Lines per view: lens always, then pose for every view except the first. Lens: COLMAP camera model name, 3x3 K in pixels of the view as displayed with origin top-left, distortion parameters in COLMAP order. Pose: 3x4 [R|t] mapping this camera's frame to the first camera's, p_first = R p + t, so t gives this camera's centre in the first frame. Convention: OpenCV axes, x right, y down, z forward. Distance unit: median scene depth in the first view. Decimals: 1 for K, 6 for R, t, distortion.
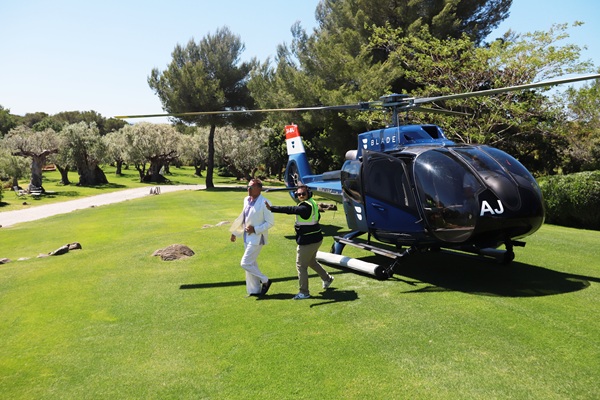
lens RADIAL K [[616.7, 0, 300.0], [0, 616.7, 200.0], [0, 0, 1]] dist [-0.005858, -0.000295]
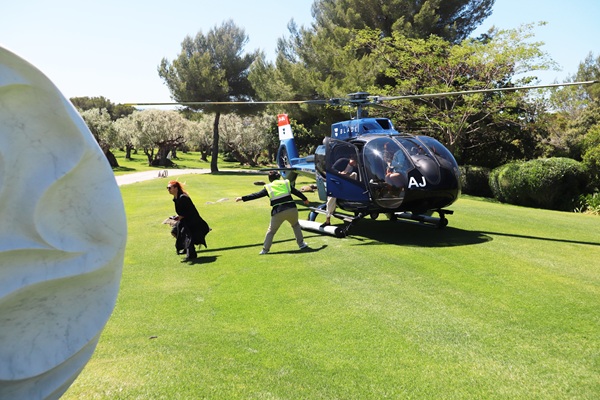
lens RADIAL K [[626.4, 0, 300.0], [0, 626.4, 200.0], [0, 0, 1]] dist [-0.000293, 0.015814]
pose [[0.999862, 0.009825, -0.013403, 0.022819], [-0.009557, 0.999756, 0.019922, 0.008479], [0.013596, -0.019791, 0.999712, -0.111265]]
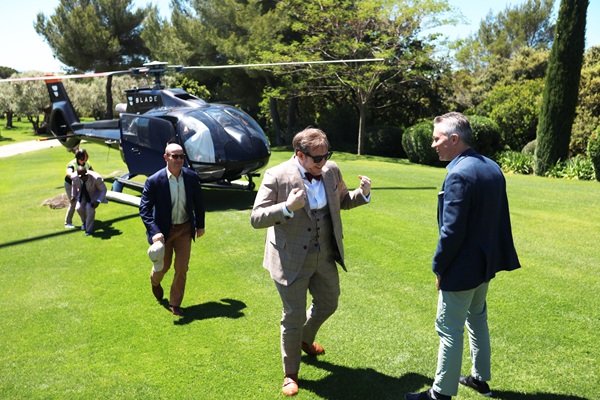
lens RADIAL K [[614.6, 0, 321.1], [0, 614.6, 213.1], [0, 0, 1]] dist [0.012264, 0.024849]
pose [[0.985099, -0.040763, 0.167087, 0.022742], [0.023445, 0.994265, 0.104339, 0.003604], [-0.170382, -0.098867, 0.980406, -0.040587]]
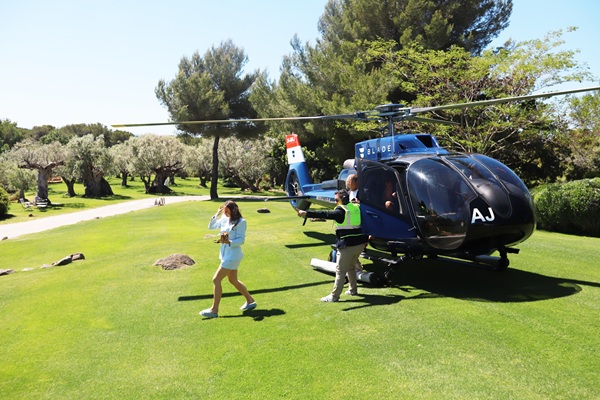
lens RADIAL K [[616.7, 0, 300.0], [0, 616.7, 200.0], [0, 0, 1]] dist [-0.005858, -0.000295]
pose [[0.999909, -0.008134, -0.010804, 0.006387], [0.007952, 0.999828, -0.016761, 0.000990], [0.010938, 0.016673, 0.999801, -0.006018]]
